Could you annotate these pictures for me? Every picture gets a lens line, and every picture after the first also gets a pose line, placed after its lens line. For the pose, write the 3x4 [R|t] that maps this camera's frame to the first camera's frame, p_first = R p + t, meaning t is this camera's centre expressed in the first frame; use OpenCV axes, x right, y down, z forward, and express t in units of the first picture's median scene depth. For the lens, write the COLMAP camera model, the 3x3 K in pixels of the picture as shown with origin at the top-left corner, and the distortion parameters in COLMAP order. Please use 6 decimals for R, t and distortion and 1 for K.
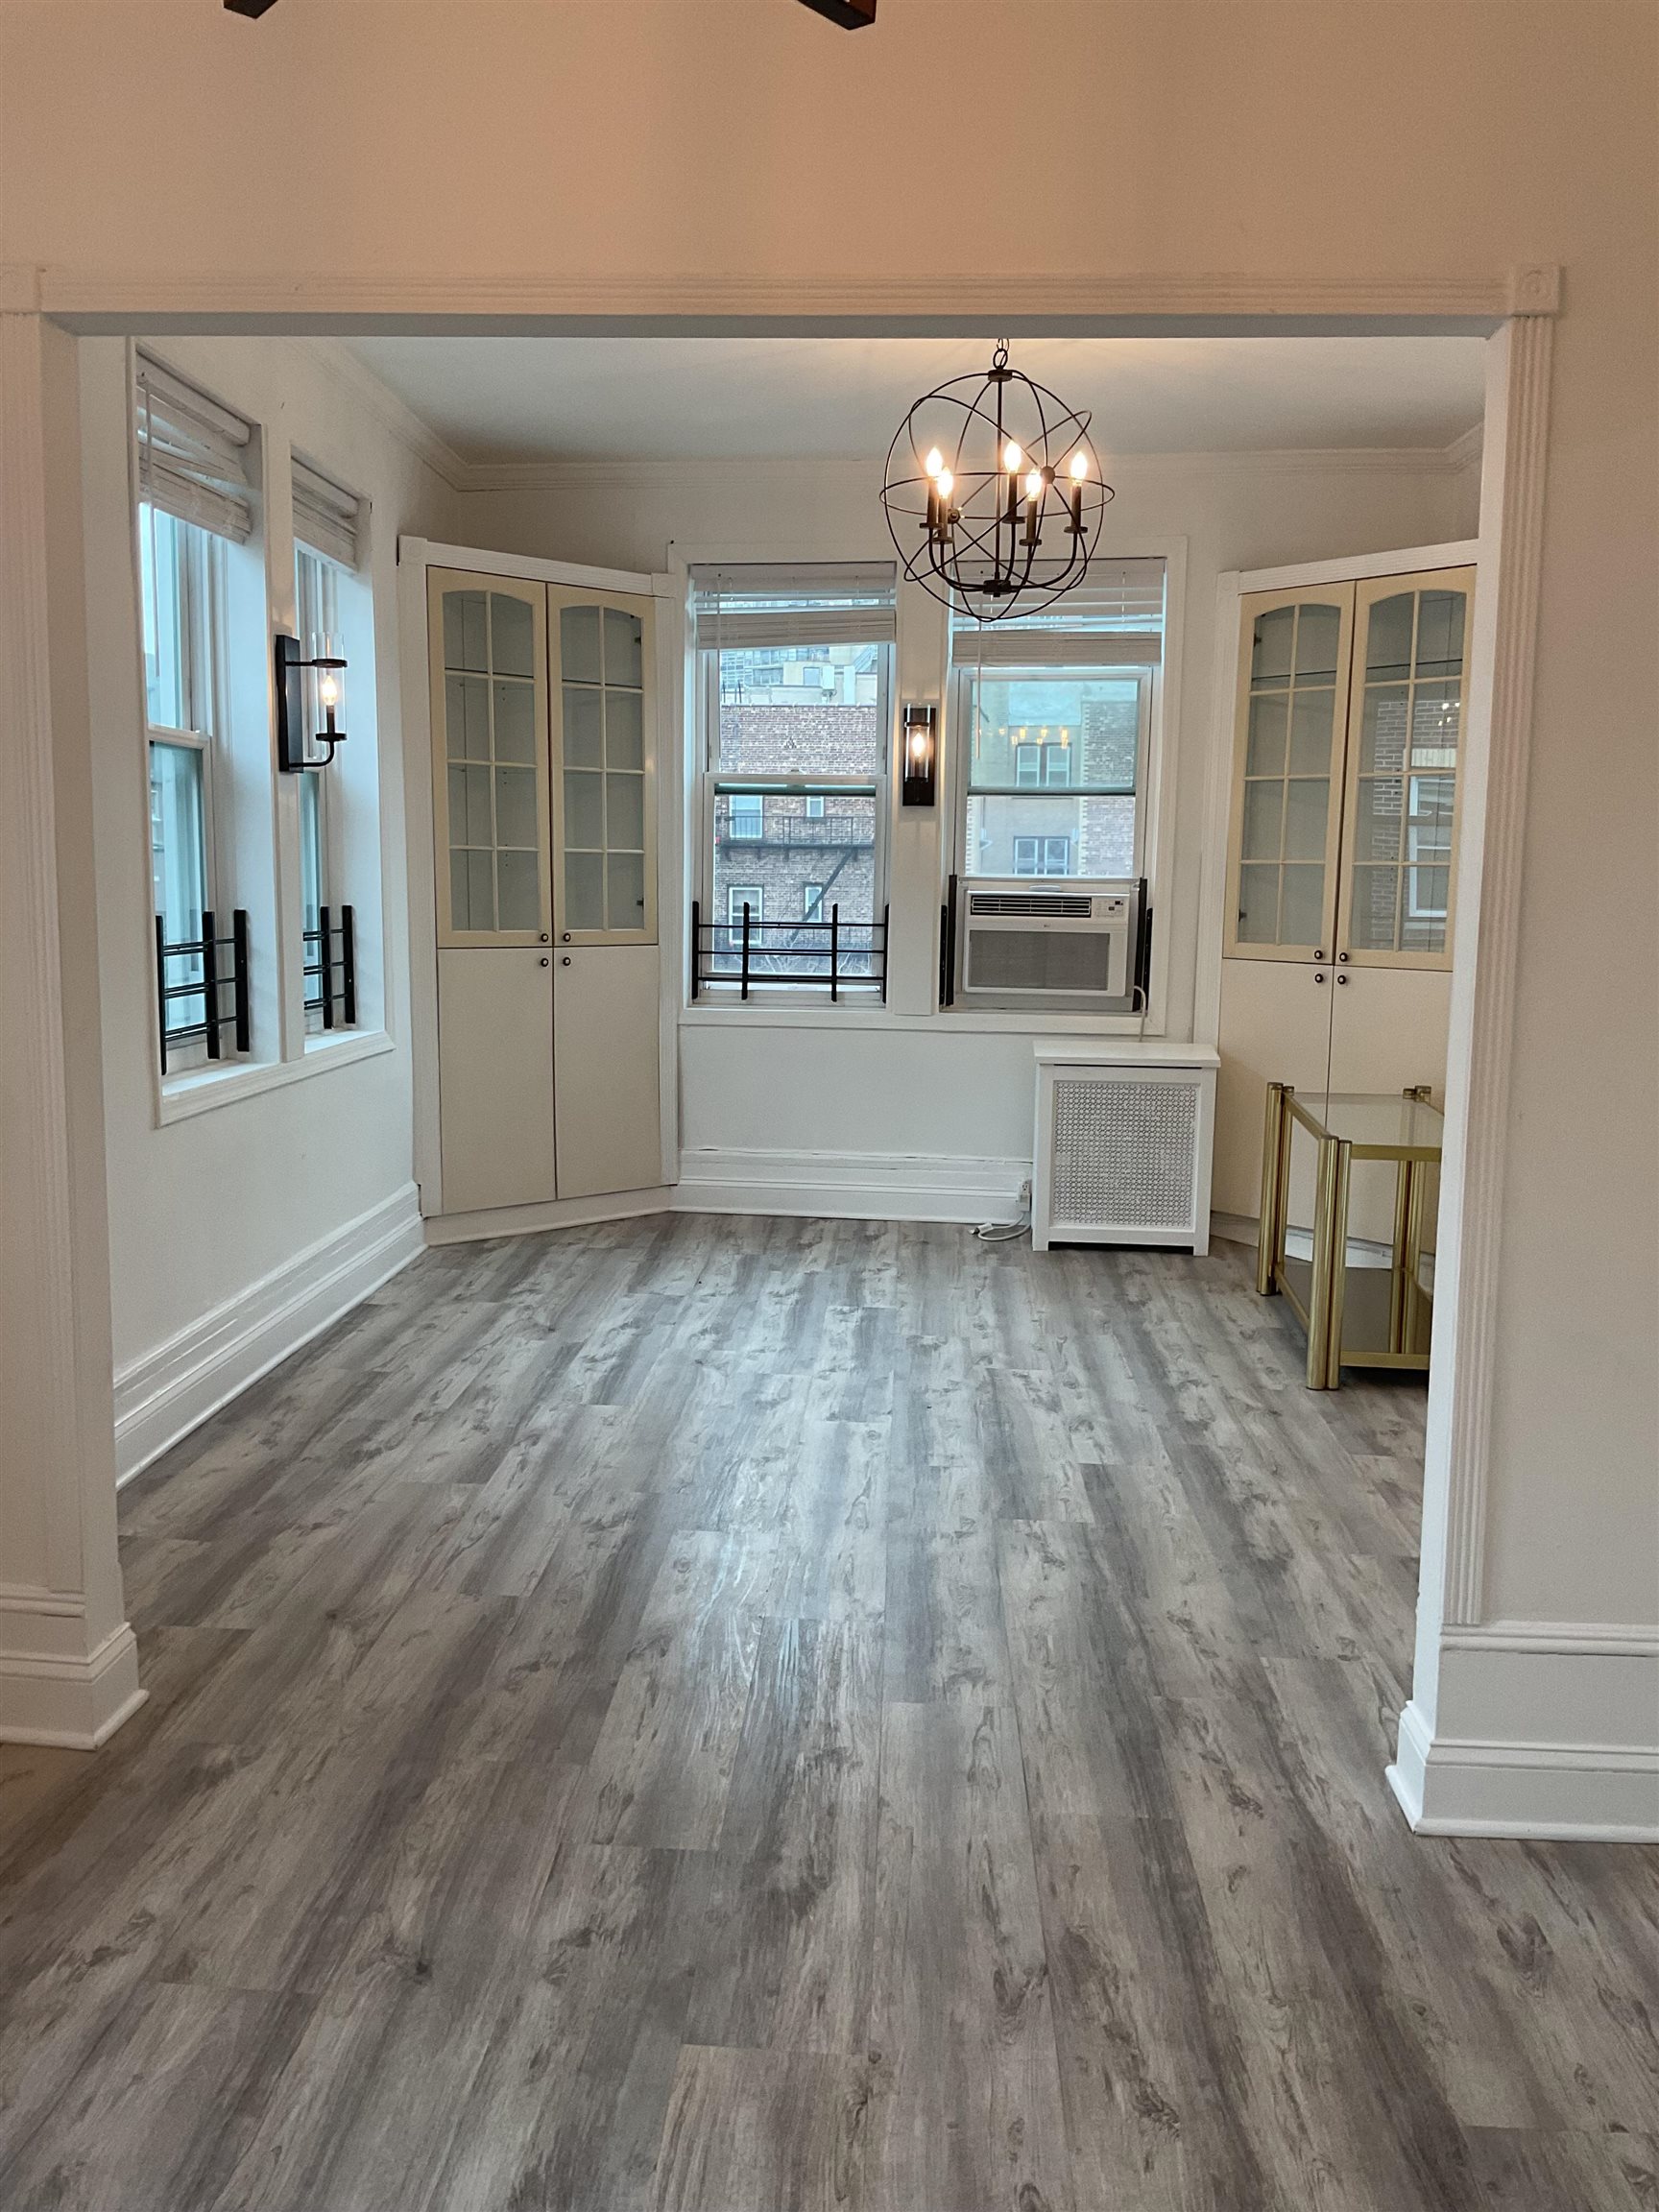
lens RADIAL K [[1854.4, 0, 828.4], [0, 1854.4, 1106.0], [0, 0, 1]] dist [0.003649, -0.023857]
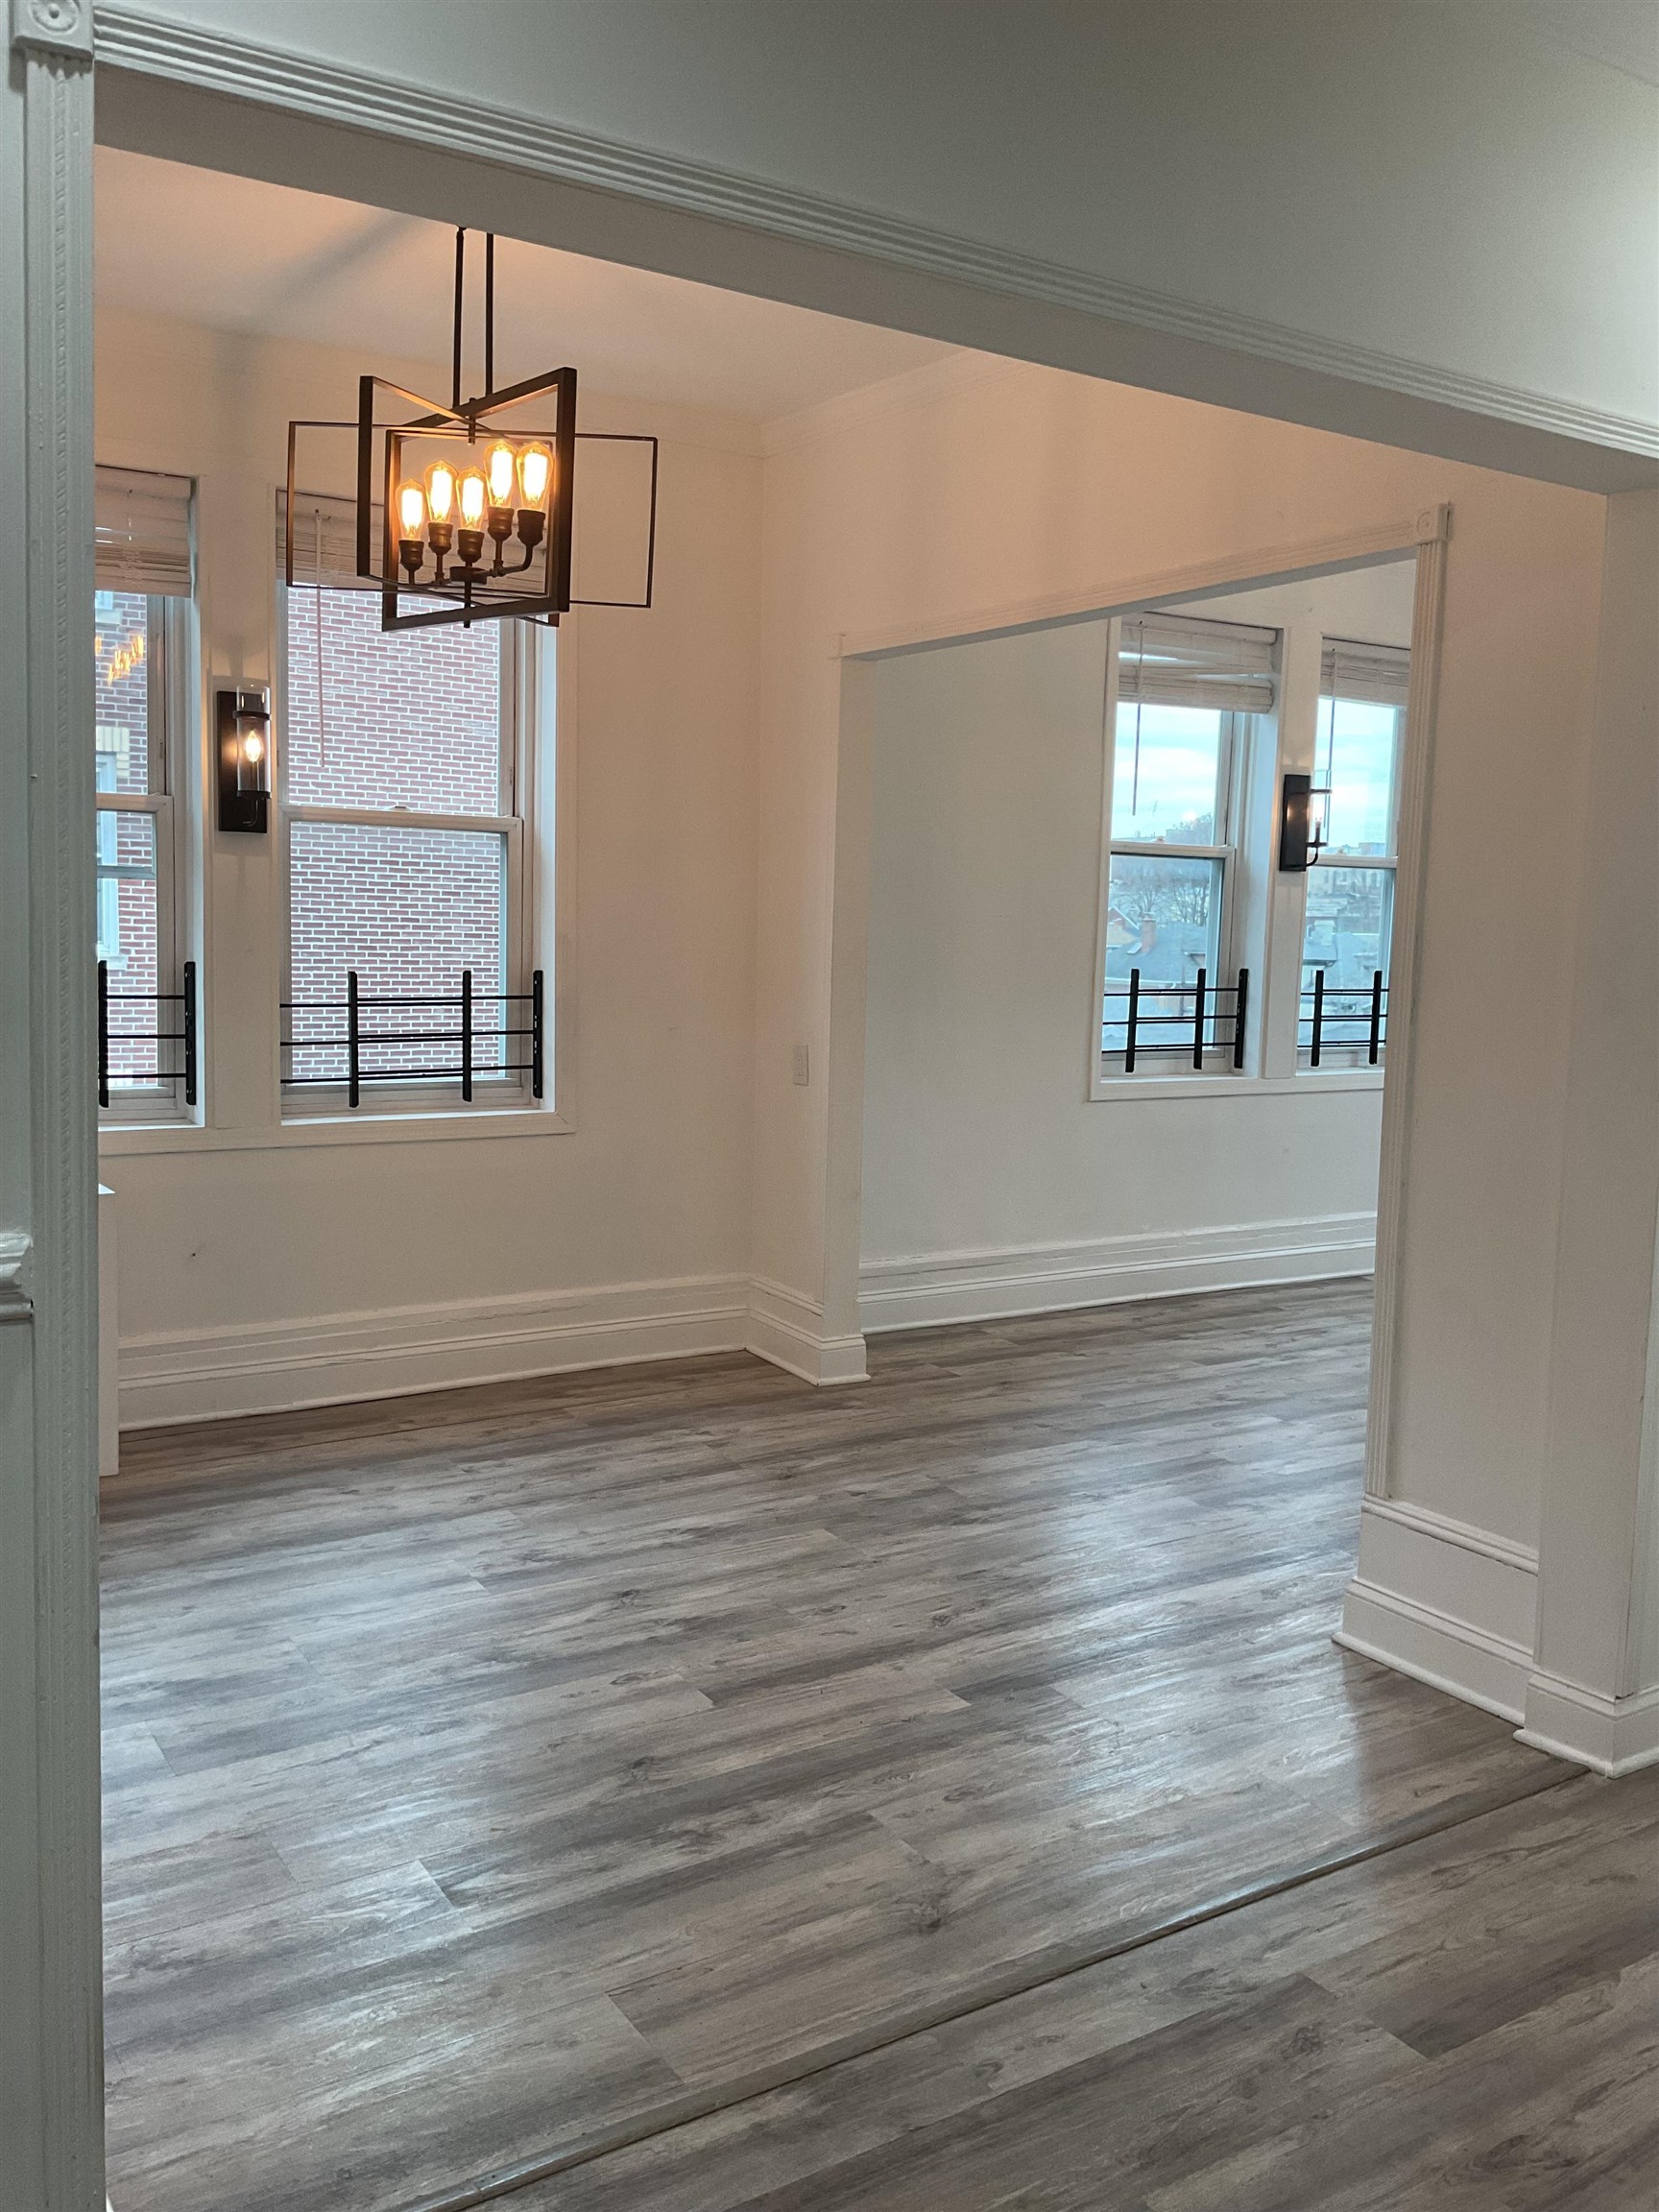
lens RADIAL K [[1854.4, 0, 832.4], [0, 1854.4, 1104.5], [0, 0, 1]] dist [0.003649, -0.023857]
pose [[0.582468, 0.096653, -0.807087, 1.168095], [-0.142125, 0.989720, 0.015954, 0.034866], [0.800332, 0.105414, 0.590218, -0.135062]]
